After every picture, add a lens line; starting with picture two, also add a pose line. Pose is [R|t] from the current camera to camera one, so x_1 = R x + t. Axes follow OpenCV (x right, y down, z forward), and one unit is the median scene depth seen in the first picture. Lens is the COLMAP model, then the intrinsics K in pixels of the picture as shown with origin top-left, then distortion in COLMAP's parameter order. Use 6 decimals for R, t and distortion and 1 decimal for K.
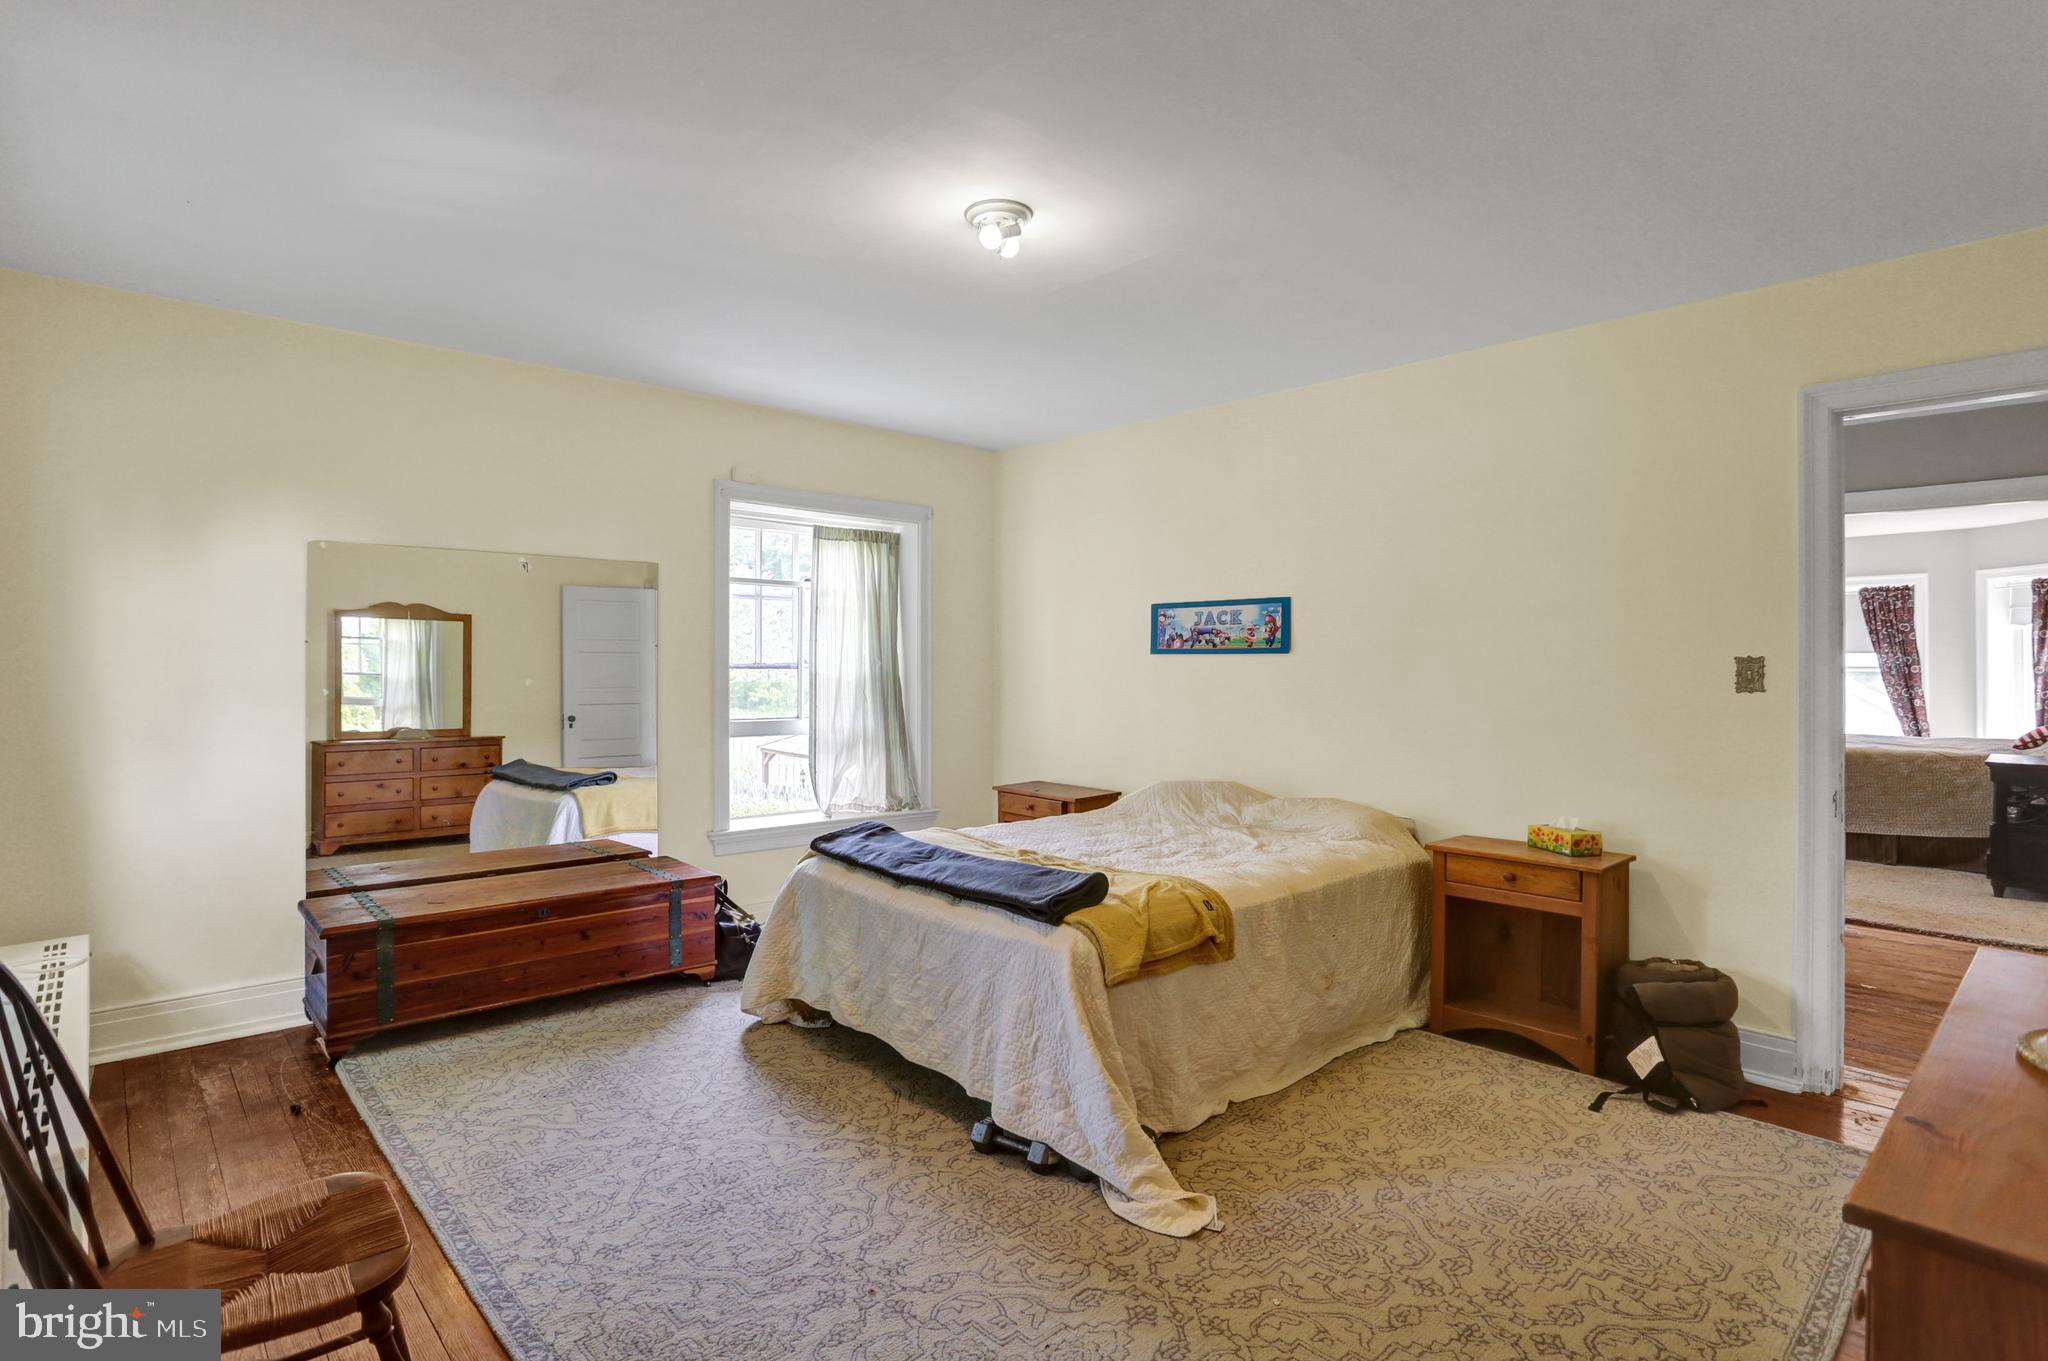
lens RADIAL K [[1008.9, 0, 1010.4], [0, 1008.9, 673.2], [0, 0, 1]] dist [-0.036593, 0.001658]
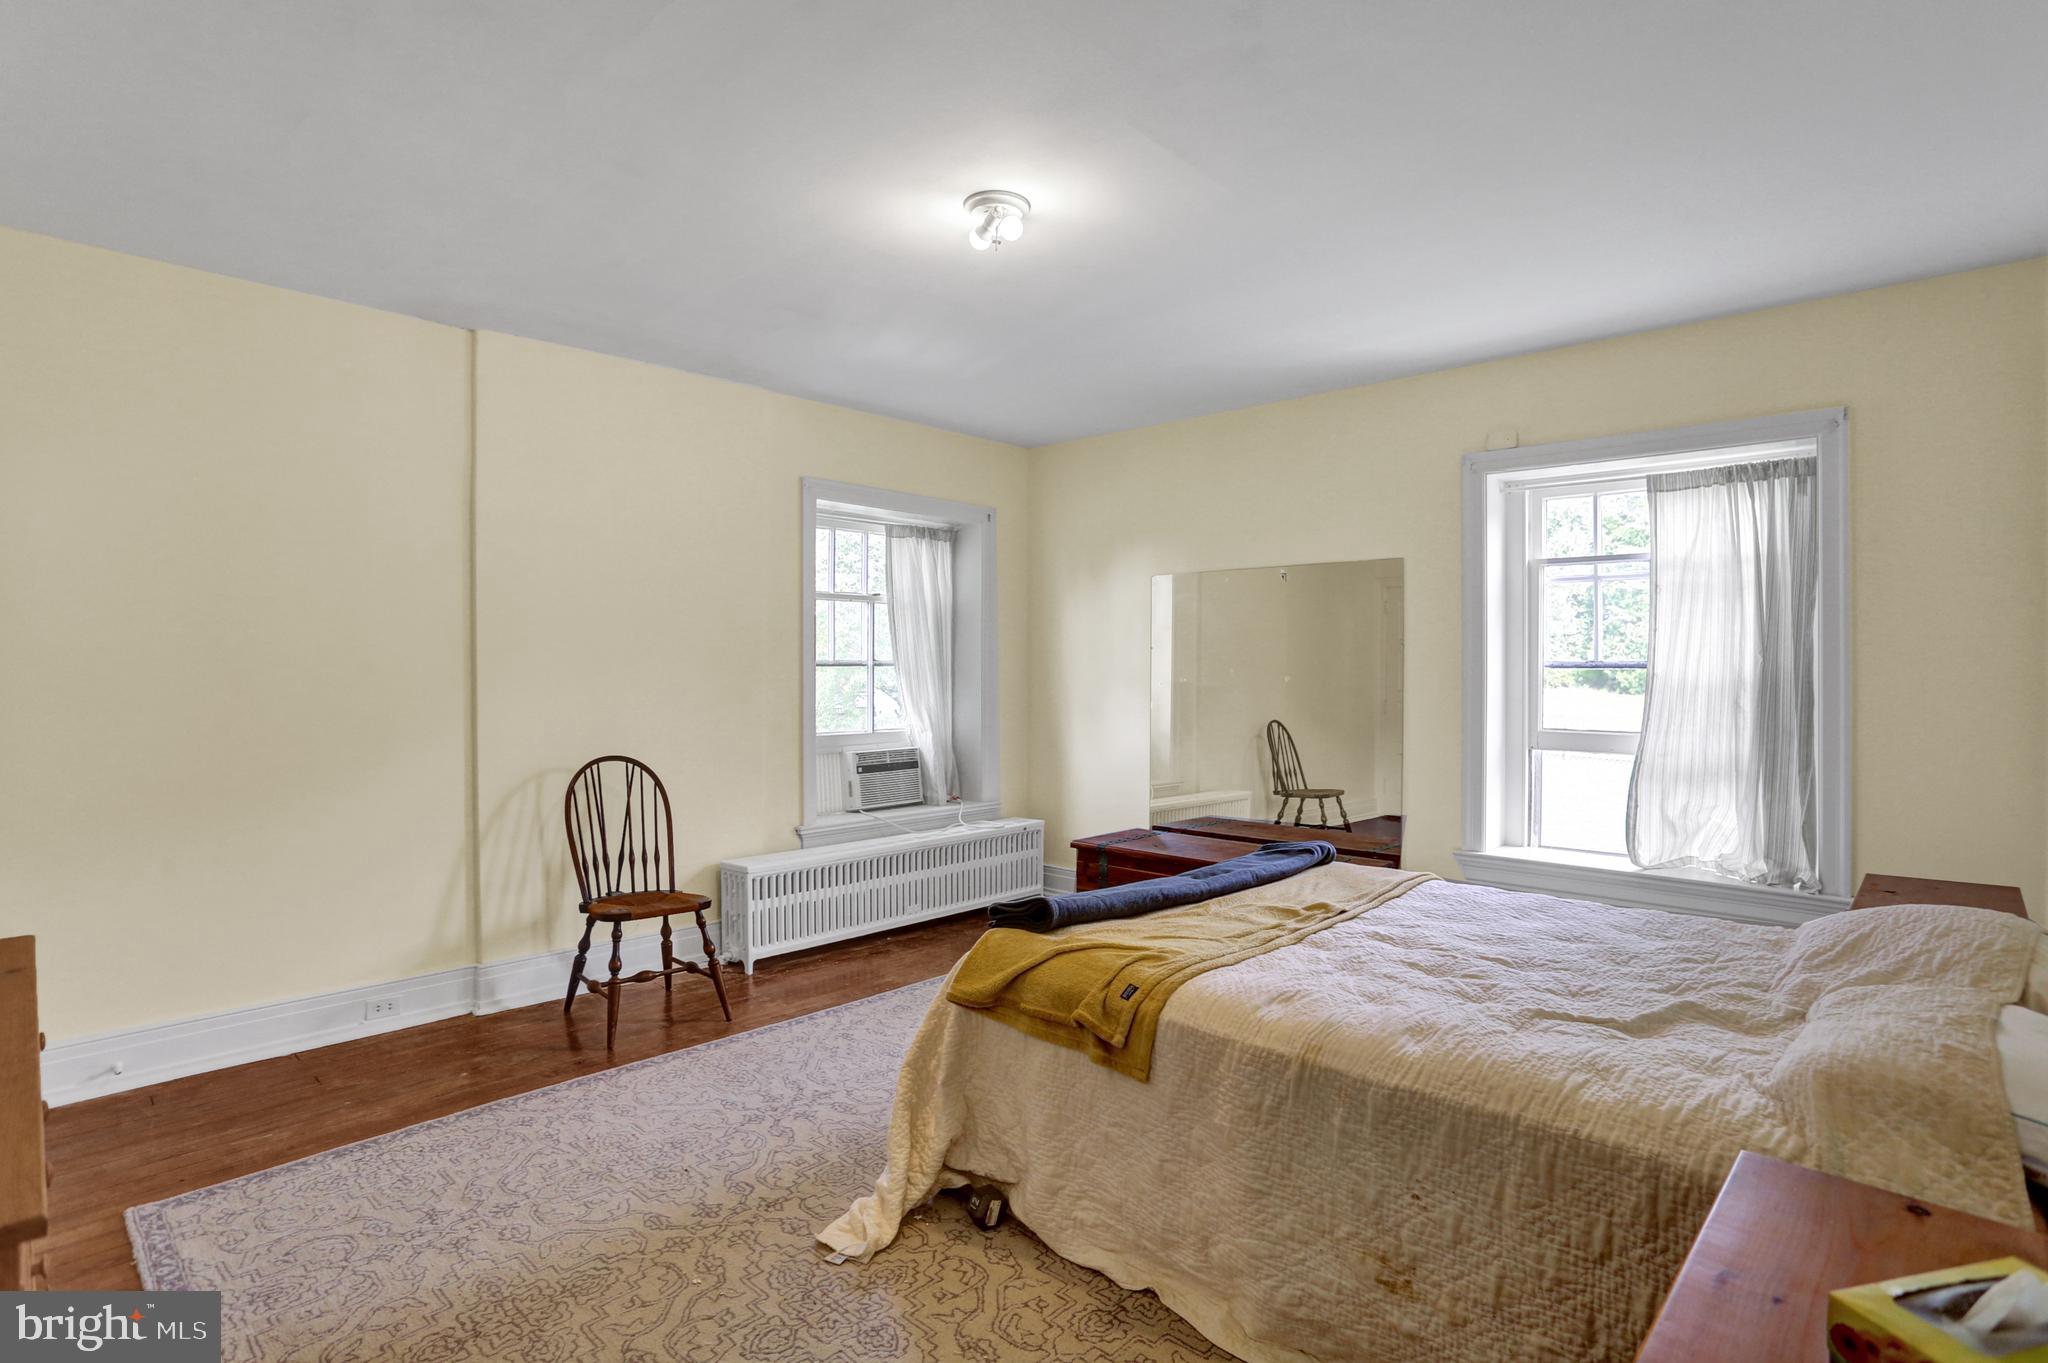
lens RADIAL K [[1008.9, 0, 1014.3], [0, 1008.9, 679.5], [0, 0, 1]] dist [-0.036593, 0.001658]
pose [[0.077020, 0.010565, -0.996974, 0.634128], [-0.008577, 0.999914, 0.009934, 0.000455], [0.996993, 0.007786, 0.077104, 0.603653]]
